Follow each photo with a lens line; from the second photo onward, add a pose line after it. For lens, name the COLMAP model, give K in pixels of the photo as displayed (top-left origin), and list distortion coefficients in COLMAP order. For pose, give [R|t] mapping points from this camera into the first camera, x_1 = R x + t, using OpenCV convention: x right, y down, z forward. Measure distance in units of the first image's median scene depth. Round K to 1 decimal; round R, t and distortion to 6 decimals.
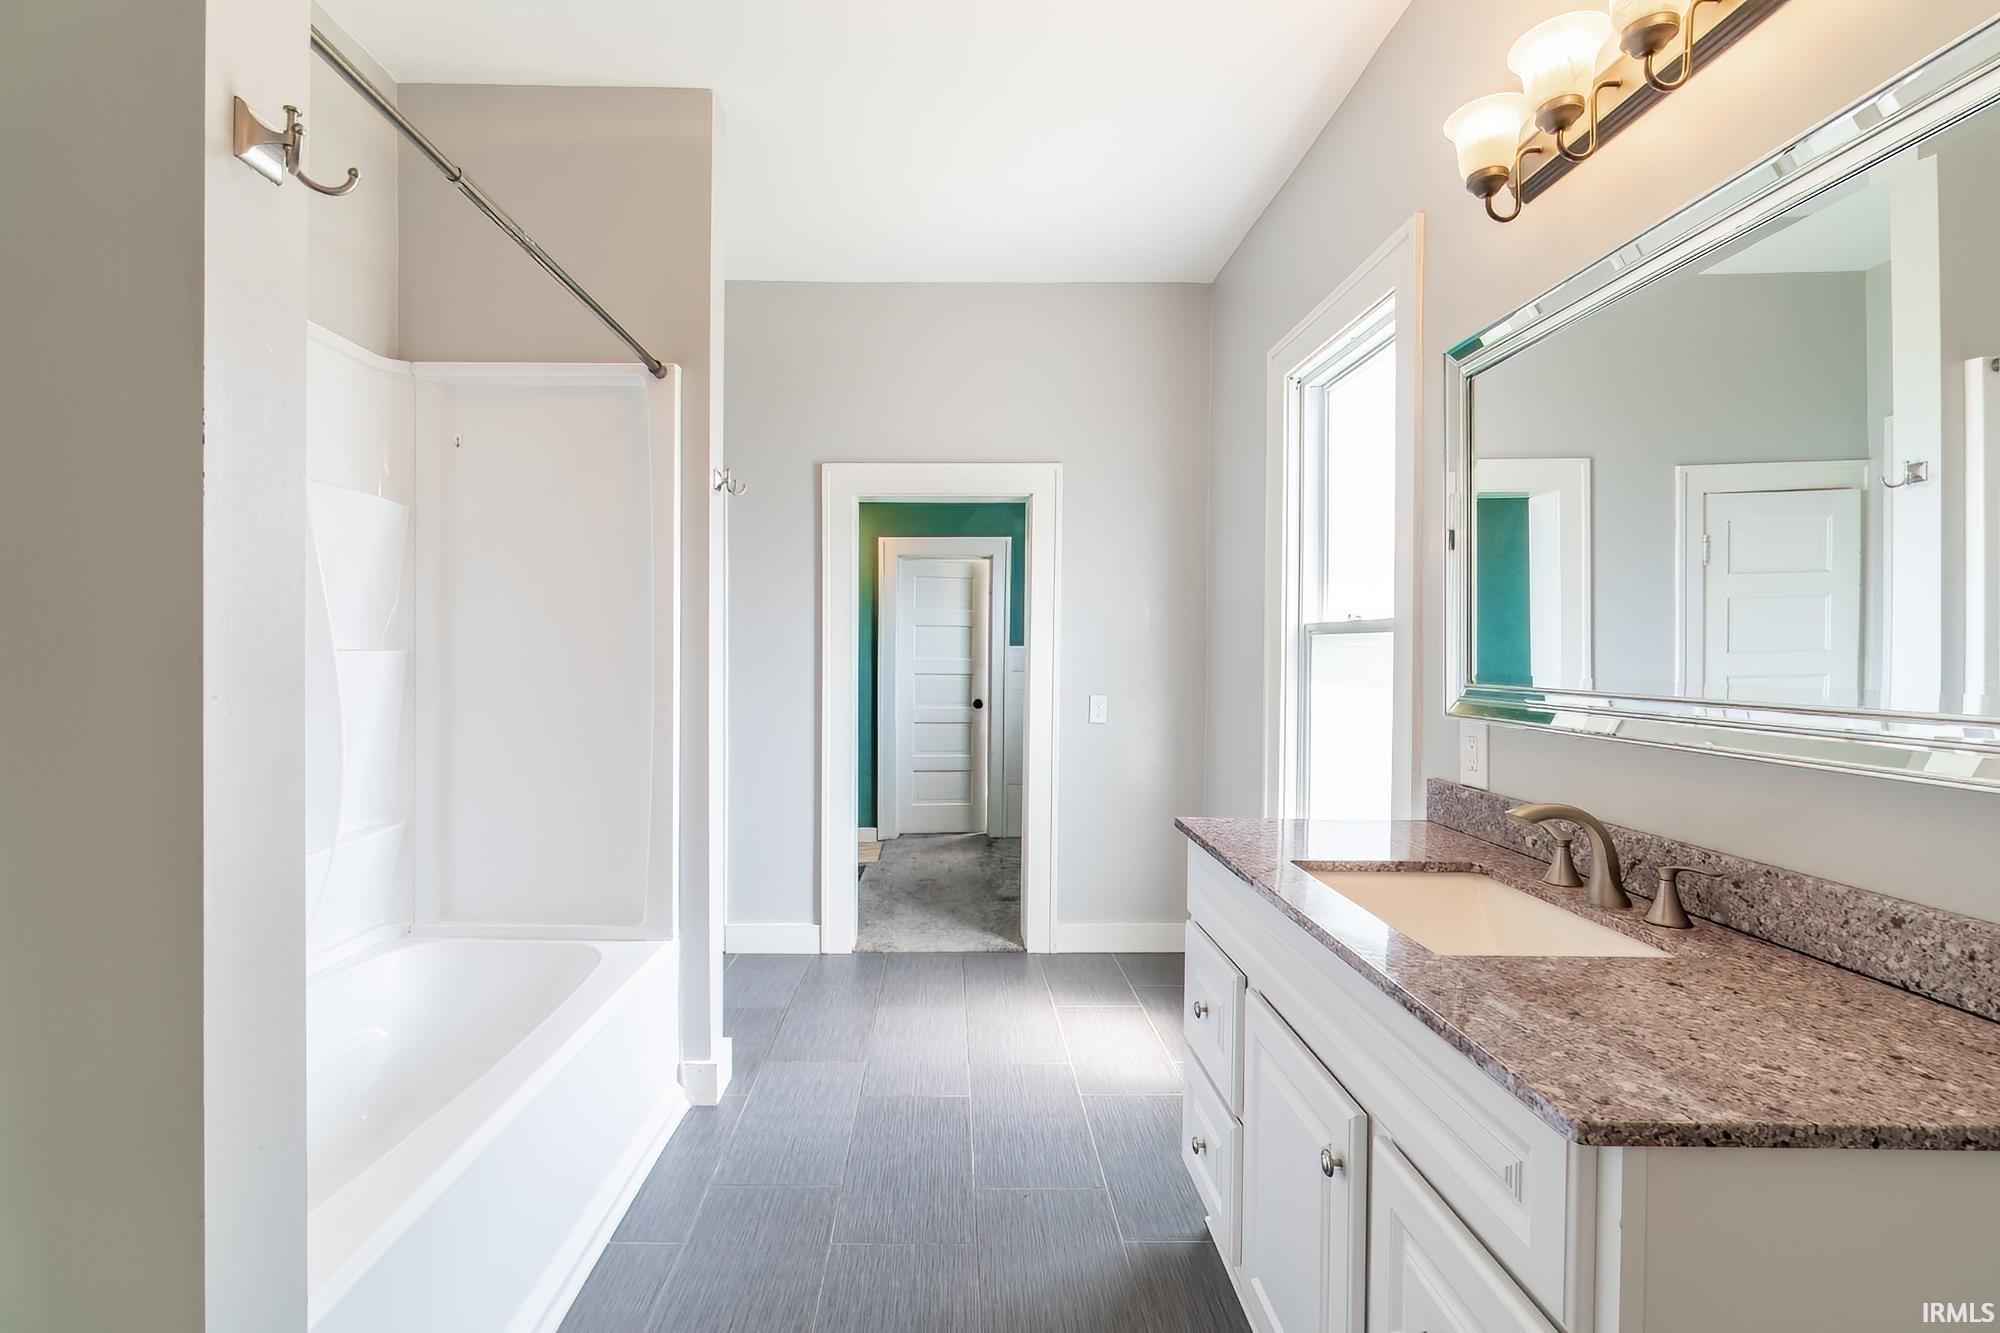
lens RADIAL K [[878.6, 0, 996.7], [0, 878.6, 660.3], [0, 0, 1]] dist [0.001121, 0.000308]
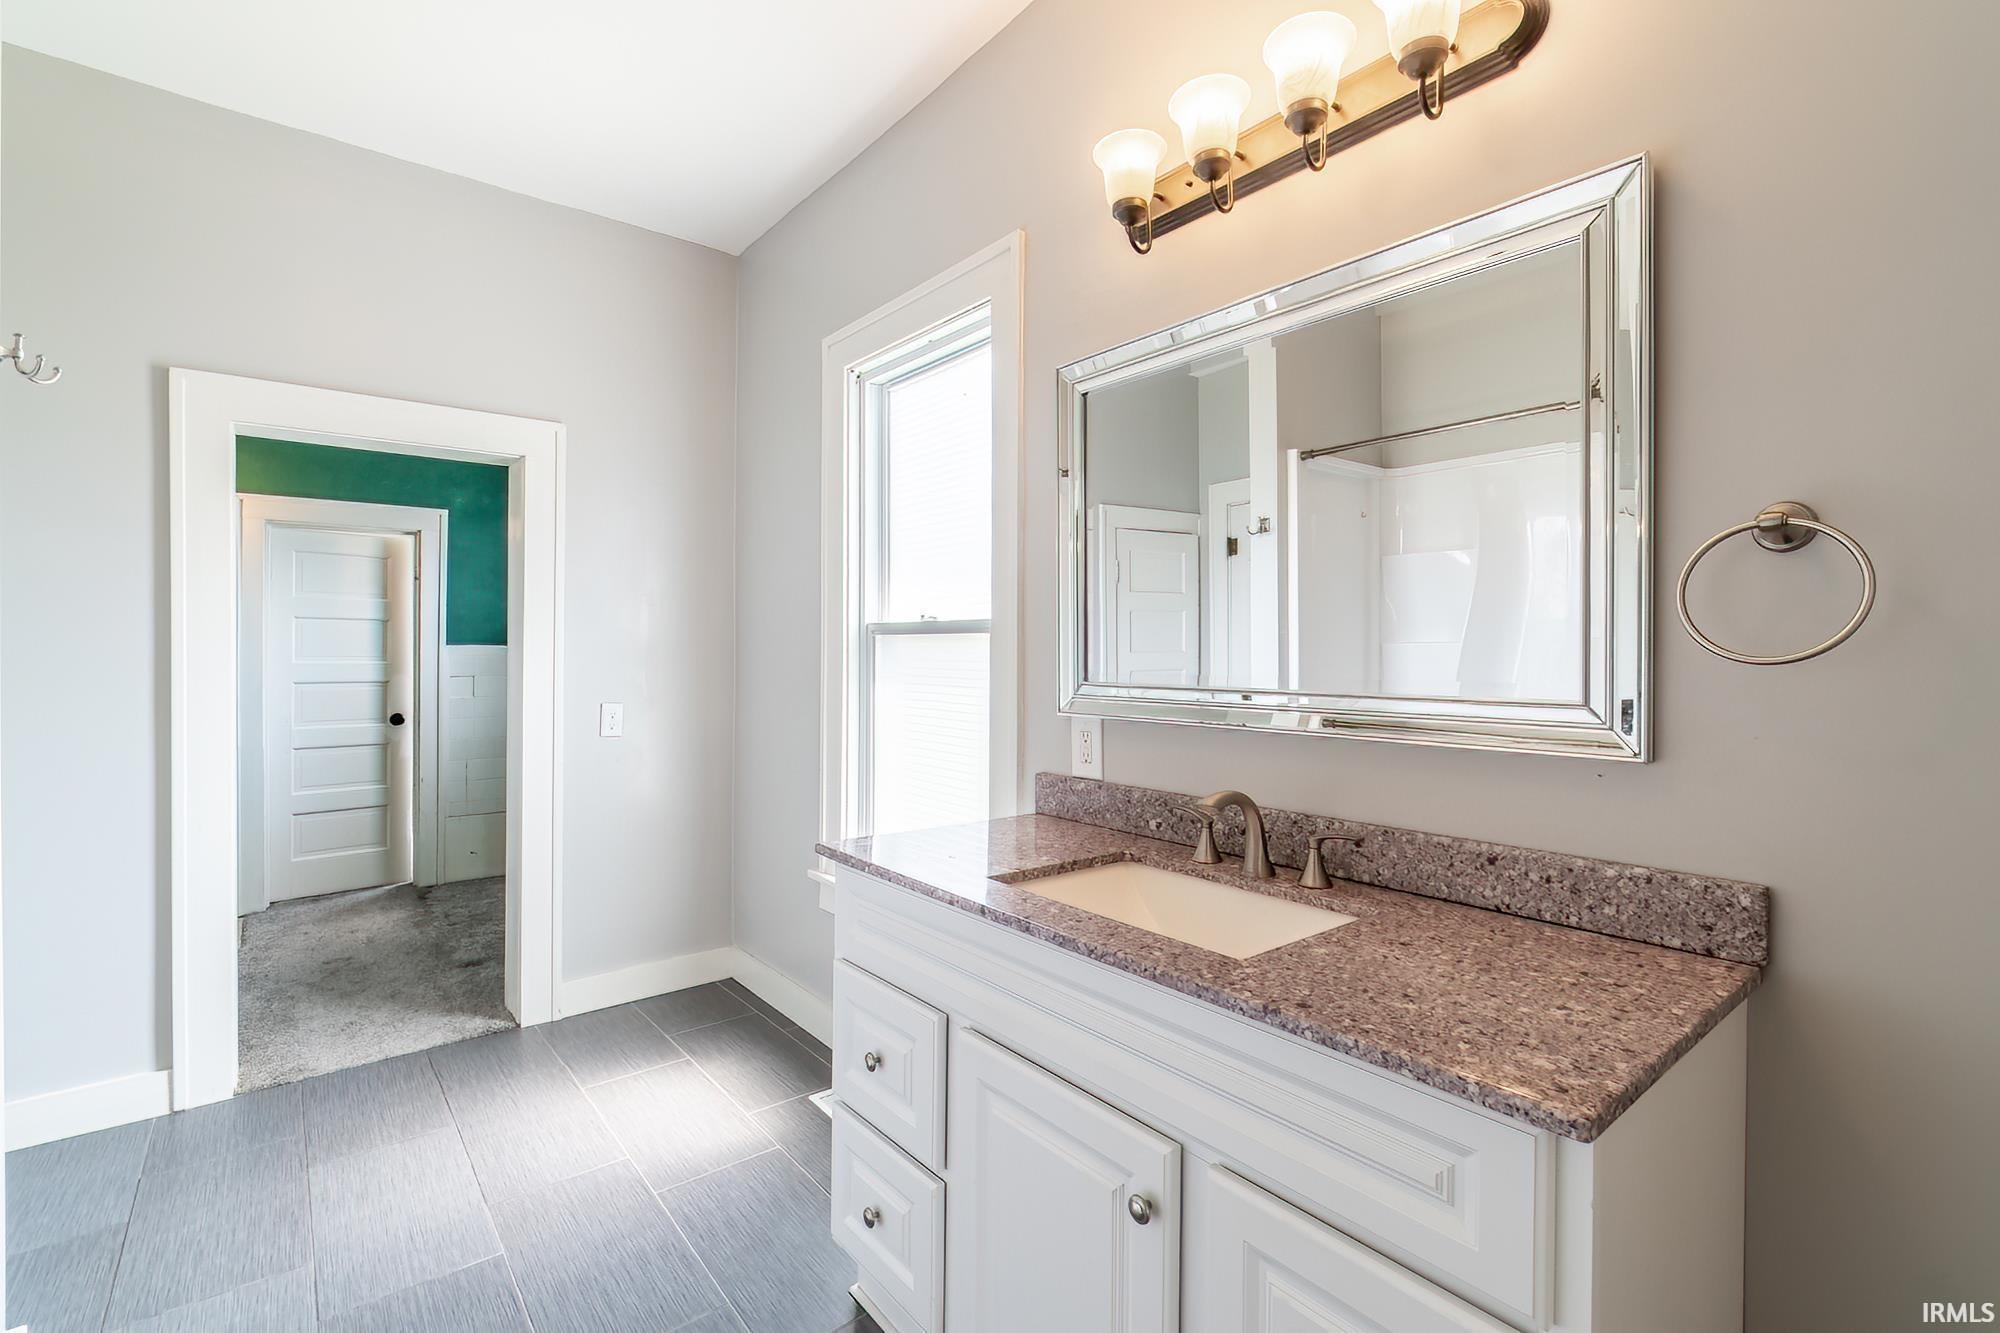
lens RADIAL K [[852.3, 0, 987.9], [0, 852.3, 661.3], [0, 0, 1]] dist [-0.001845, -0.000233]
pose [[0.799947, -0.006533, 0.600035, -0.129341], [0.006343, 0.999977, 0.002432, -0.001311], [-0.600037, 0.001861, 0.799970, 0.178547]]
